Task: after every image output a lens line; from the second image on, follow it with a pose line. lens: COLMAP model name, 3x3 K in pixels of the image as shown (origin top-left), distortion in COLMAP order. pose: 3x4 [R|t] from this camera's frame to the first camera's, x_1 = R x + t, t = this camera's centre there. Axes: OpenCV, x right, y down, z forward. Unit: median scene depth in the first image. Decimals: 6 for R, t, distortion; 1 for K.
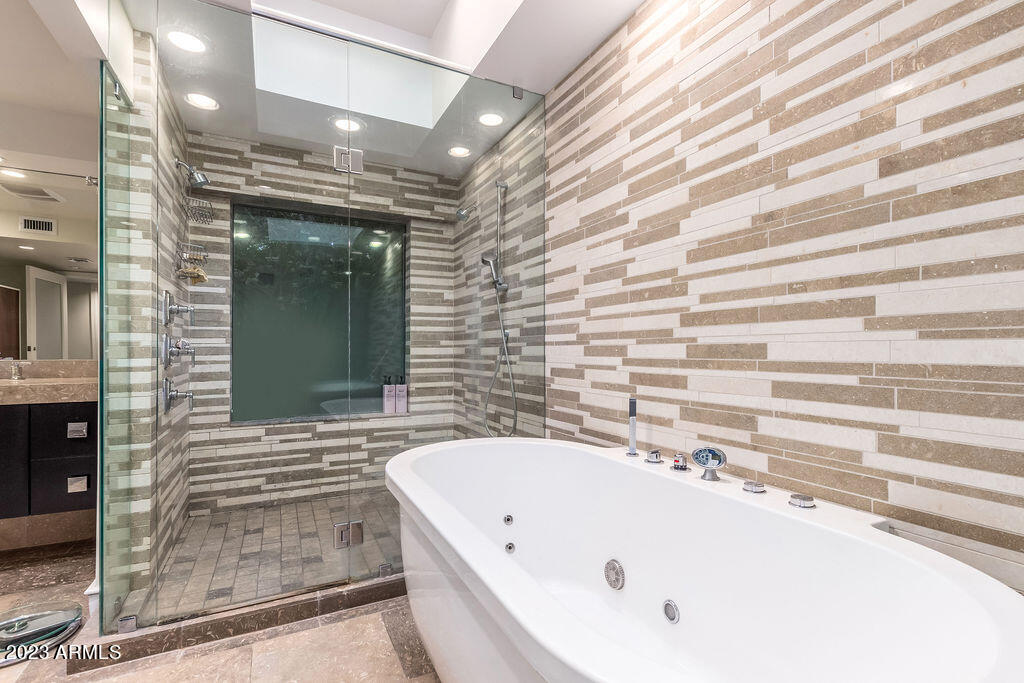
lens RADIAL K [[475.9, 0, 511.9], [0, 475.9, 343.7], [0, 0, 1]] dist [0.001005, 0.000256]
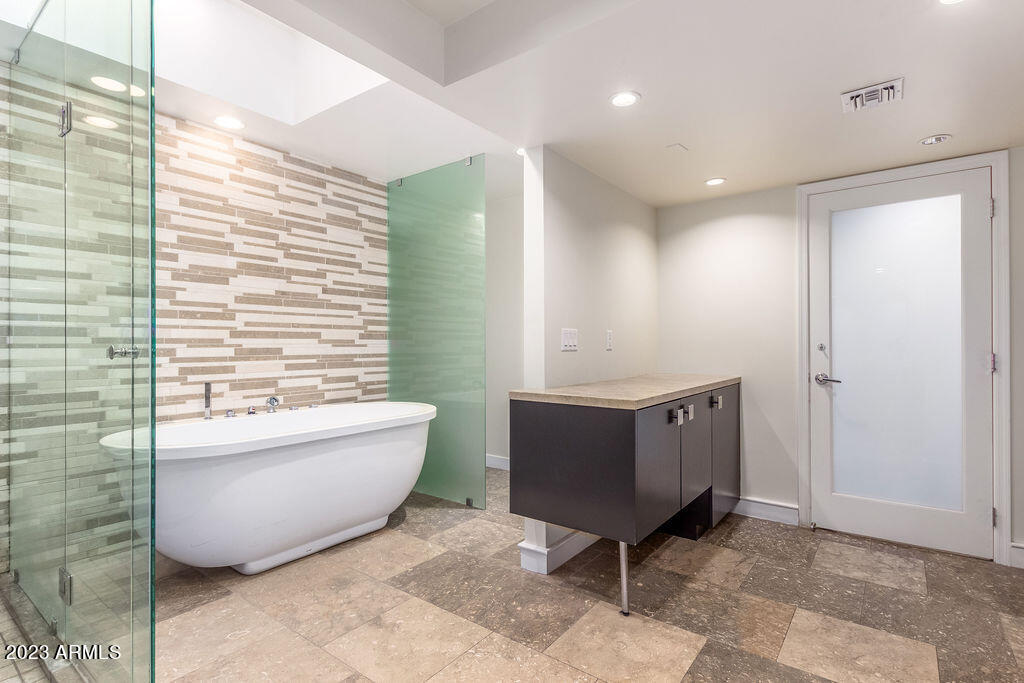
lens RADIAL K [[475.9, 0, 510.7], [0, 475.9, 345.5], [0, 0, 1]] dist [0.001005, 0.000256]
pose [[-0.424825, 0.011884, 0.905197, -1.758097], [-0.000168, 0.999913, -0.013206, 0.016460], [-0.905275, -0.005763, -0.424786, 0.850923]]
